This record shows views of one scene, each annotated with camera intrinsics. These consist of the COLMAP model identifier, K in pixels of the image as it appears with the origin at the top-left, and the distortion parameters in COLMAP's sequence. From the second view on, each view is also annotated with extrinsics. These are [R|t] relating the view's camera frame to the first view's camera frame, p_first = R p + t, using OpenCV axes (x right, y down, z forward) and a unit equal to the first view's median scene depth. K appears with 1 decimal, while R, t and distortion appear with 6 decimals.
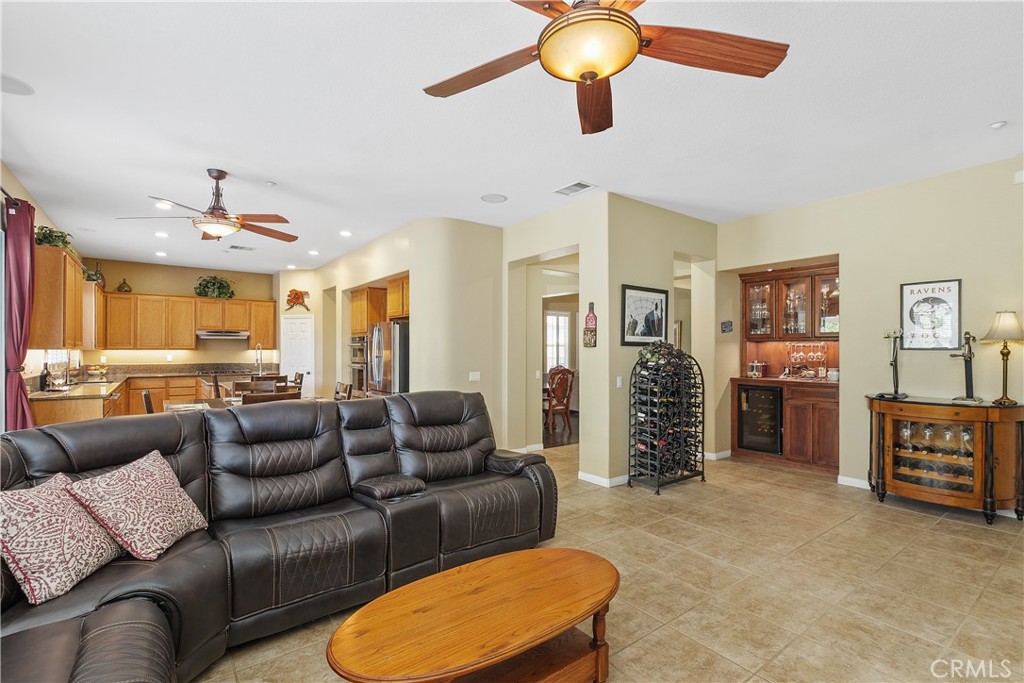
lens RADIAL K [[467.9, 0, 508.9], [0, 467.9, 347.8], [0, 0, 1]] dist [-0.001716, -0.000305]
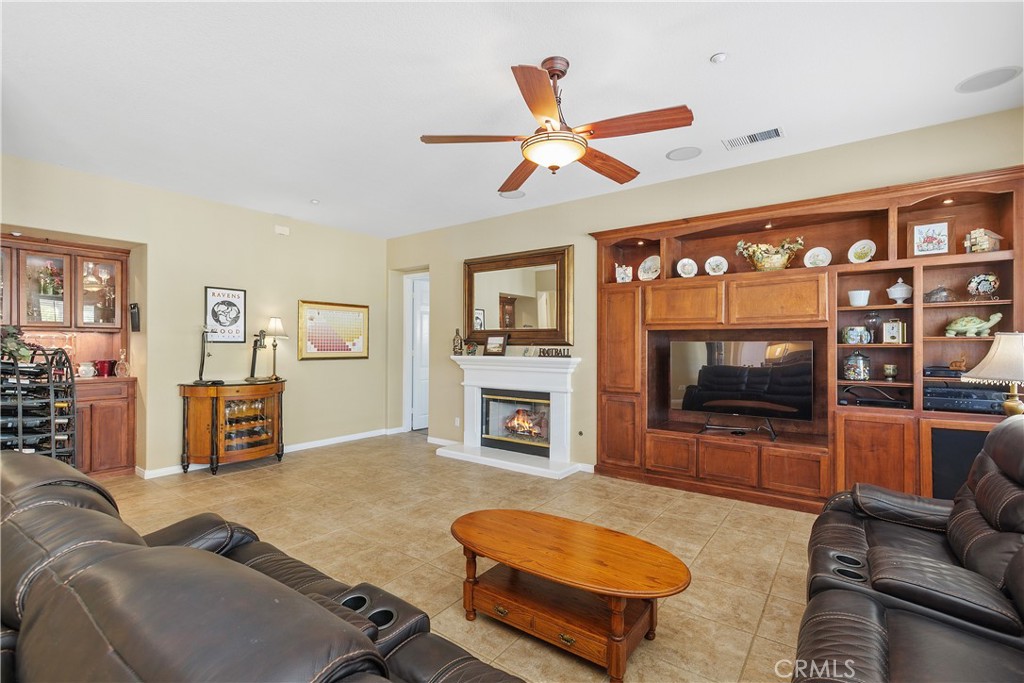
lens RADIAL K [[467.9, 0, 508.8], [0, 467.9, 339.2], [0, 0, 1]] dist [-0.001716, -0.000305]
pose [[-0.280190, 0.002161, 0.959942, -0.379514], [-0.006931, 0.999967, -0.004274, -0.003789], [-0.959920, -0.007851, -0.280166, 0.461447]]
